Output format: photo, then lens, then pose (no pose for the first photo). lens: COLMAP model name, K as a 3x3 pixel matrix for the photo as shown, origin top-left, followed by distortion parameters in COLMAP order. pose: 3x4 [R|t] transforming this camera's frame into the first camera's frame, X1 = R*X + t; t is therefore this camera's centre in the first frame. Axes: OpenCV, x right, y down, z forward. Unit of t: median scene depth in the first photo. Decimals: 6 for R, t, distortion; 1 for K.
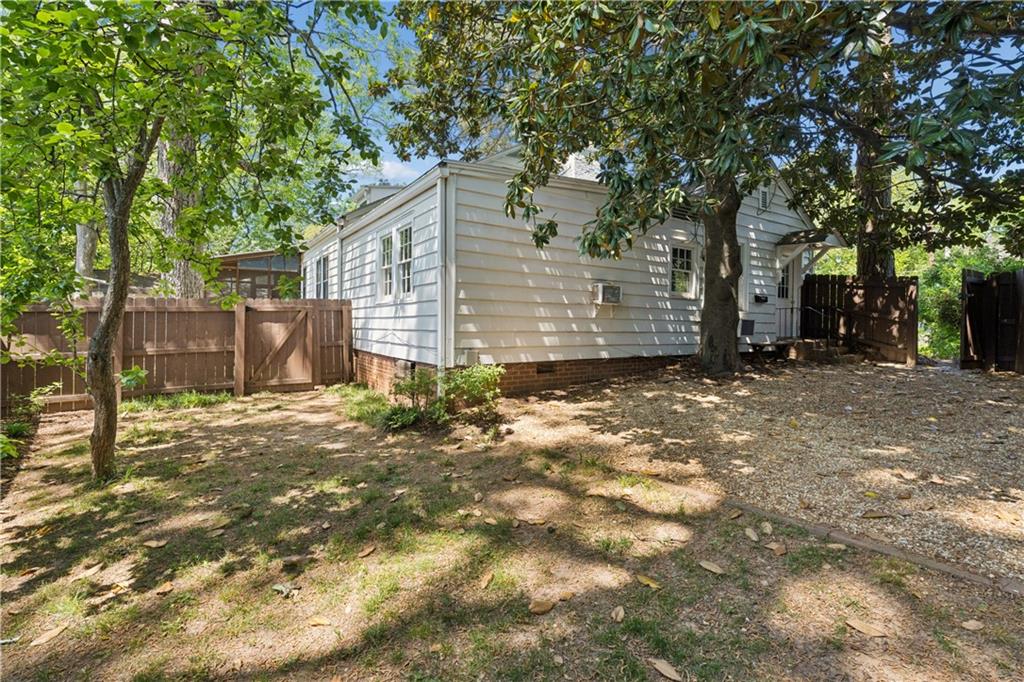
lens RADIAL K [[452.7, 0, 515.0], [0, 452.7, 330.2], [0, 0, 1]] dist [-0.004395, 0.000342]
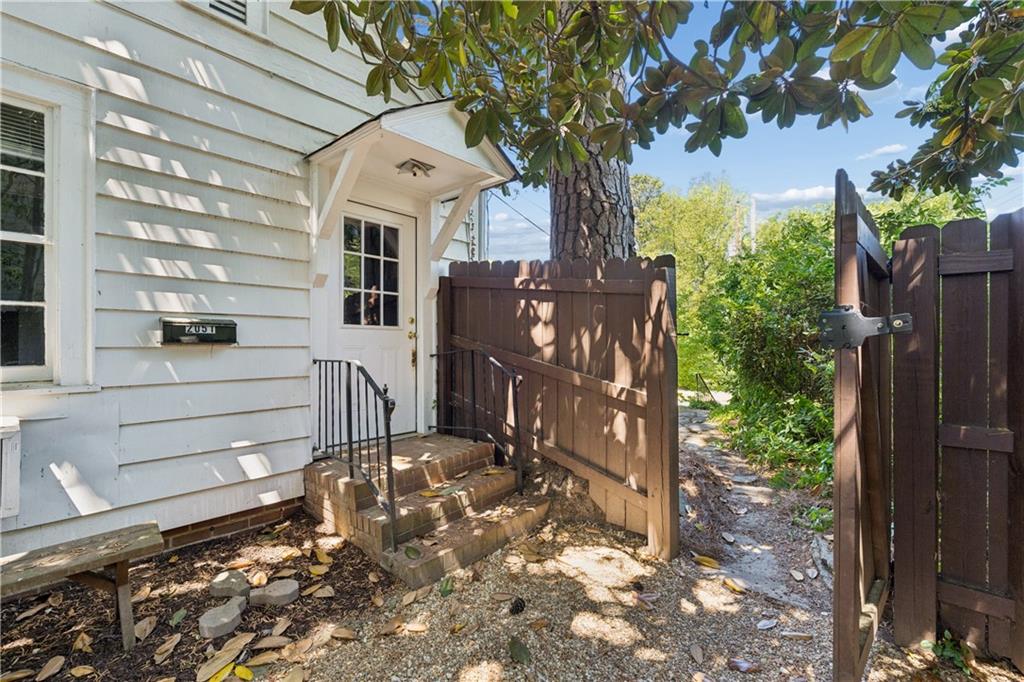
lens RADIAL K [[452.7, 0, 509.7], [0, 452.7, 345.6], [0, 0, 1]] dist [-0.004395, 0.000342]
pose [[0.965481, -0.013691, 0.260114, 0.643151], [0.015290, 0.999875, -0.004125, -0.055519], [-0.260025, 0.007960, 0.965569, 0.670861]]
